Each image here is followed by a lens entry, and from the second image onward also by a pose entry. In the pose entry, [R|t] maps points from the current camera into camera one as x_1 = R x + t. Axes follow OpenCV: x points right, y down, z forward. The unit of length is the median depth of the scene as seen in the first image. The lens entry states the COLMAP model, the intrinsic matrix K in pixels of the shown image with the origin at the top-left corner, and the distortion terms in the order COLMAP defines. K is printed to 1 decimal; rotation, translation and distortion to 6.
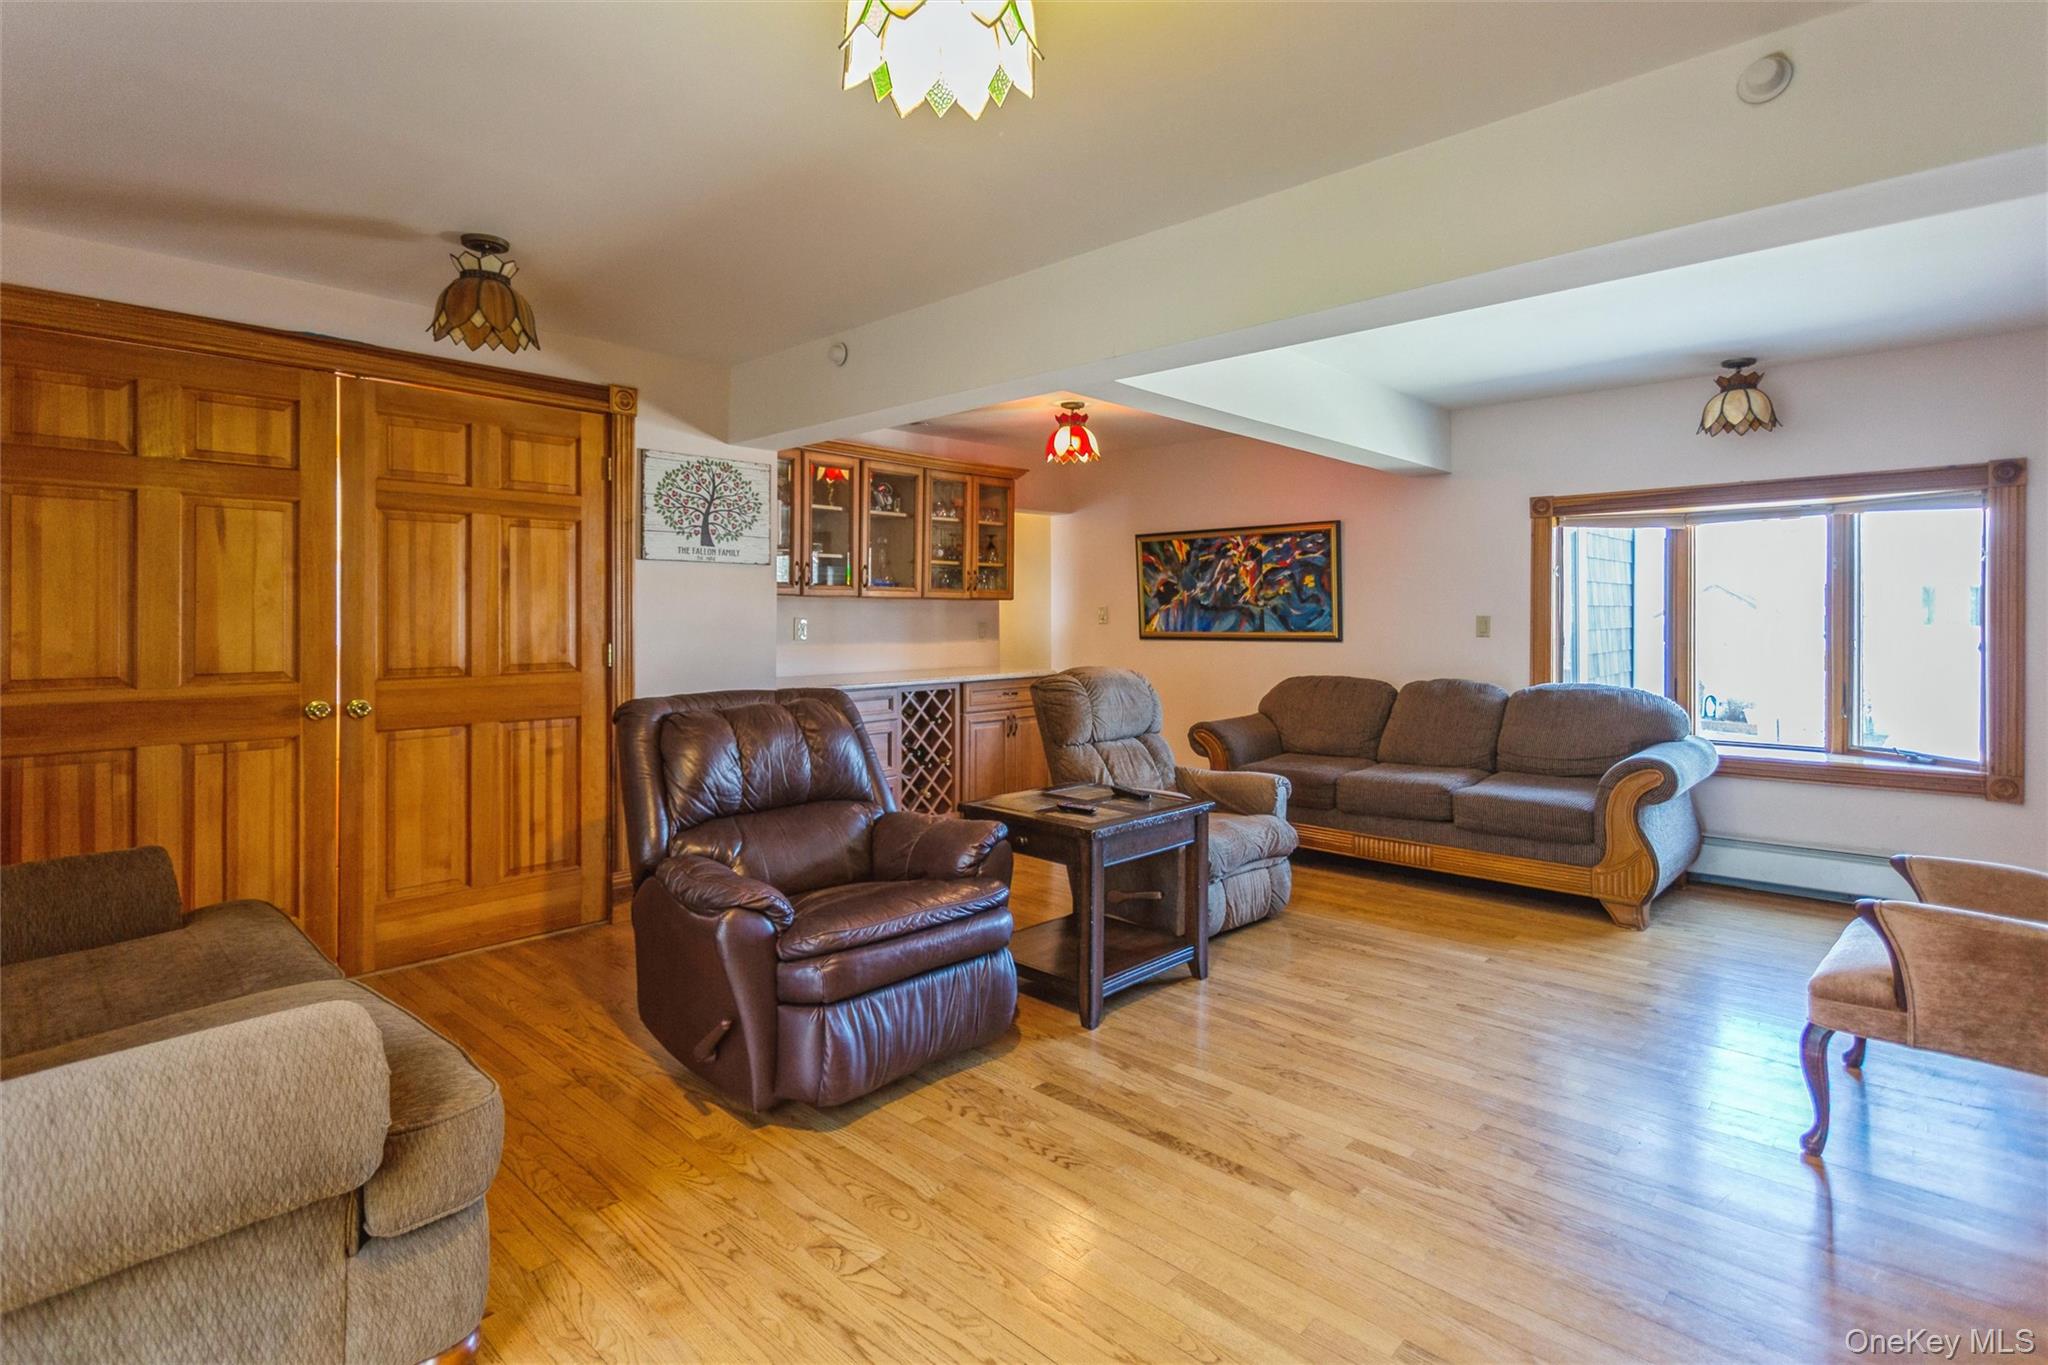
lens RADIAL K [[993.3, 0, 1046.9], [0, 993.3, 611.8], [0, 0, 1]] dist [-0.000355, -0.000339]
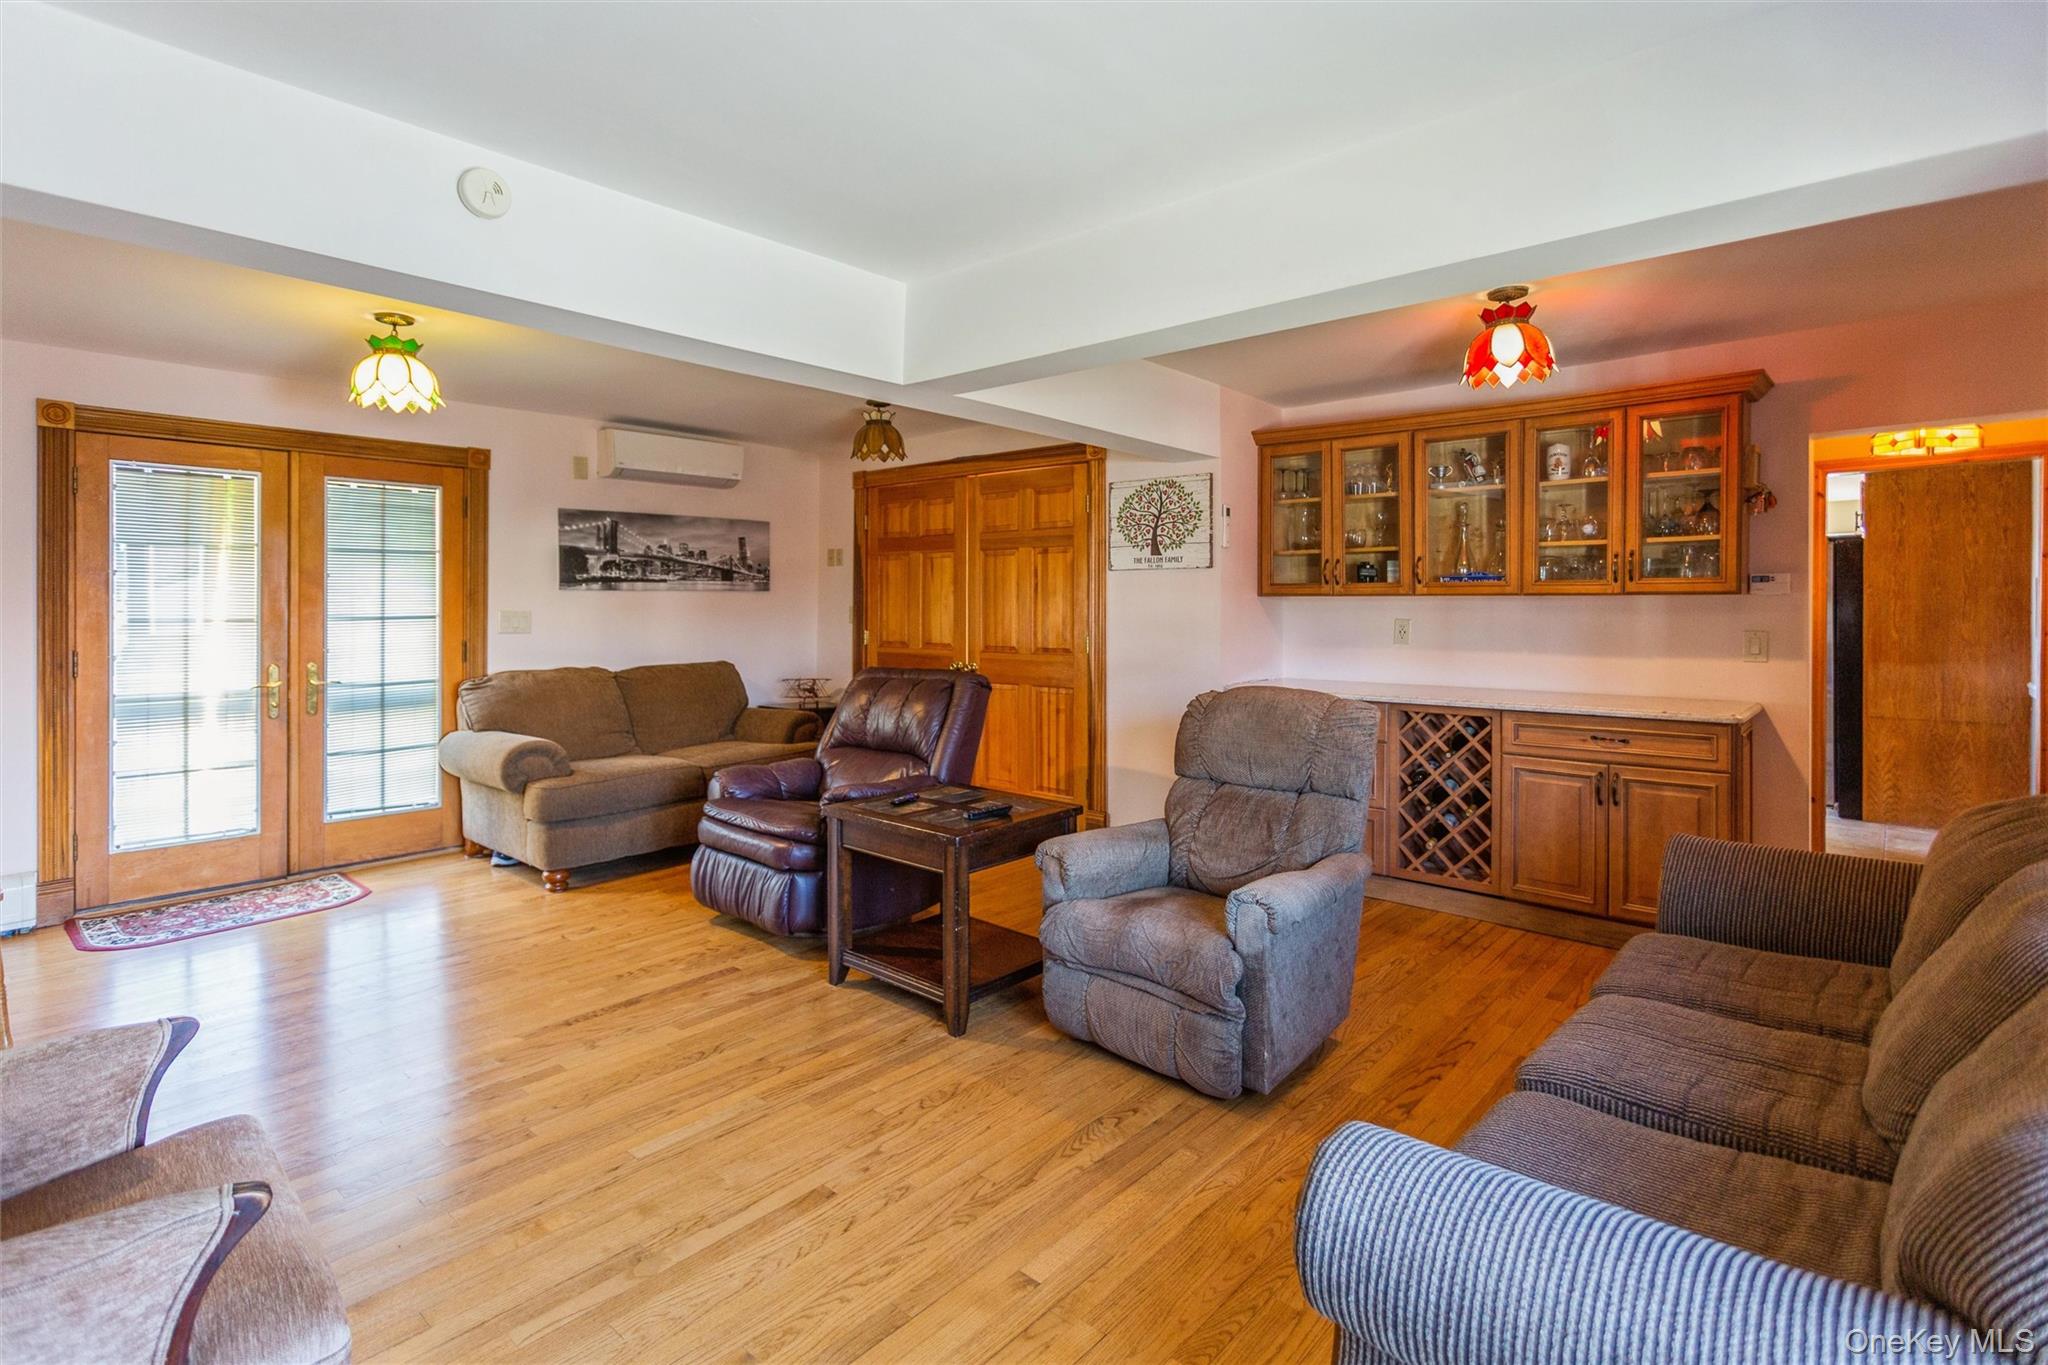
lens RADIAL K [[993.3, 0, 1042.9], [0, 993.3, 613.5], [0, 0, 1]] dist [-0.000355, -0.000339]
pose [[0.032600, 0.002749, -0.999465, 0.854810], [-0.001444, 0.999995, 0.002704, -0.001430], [0.999467, 0.001355, 0.032603, 0.875070]]
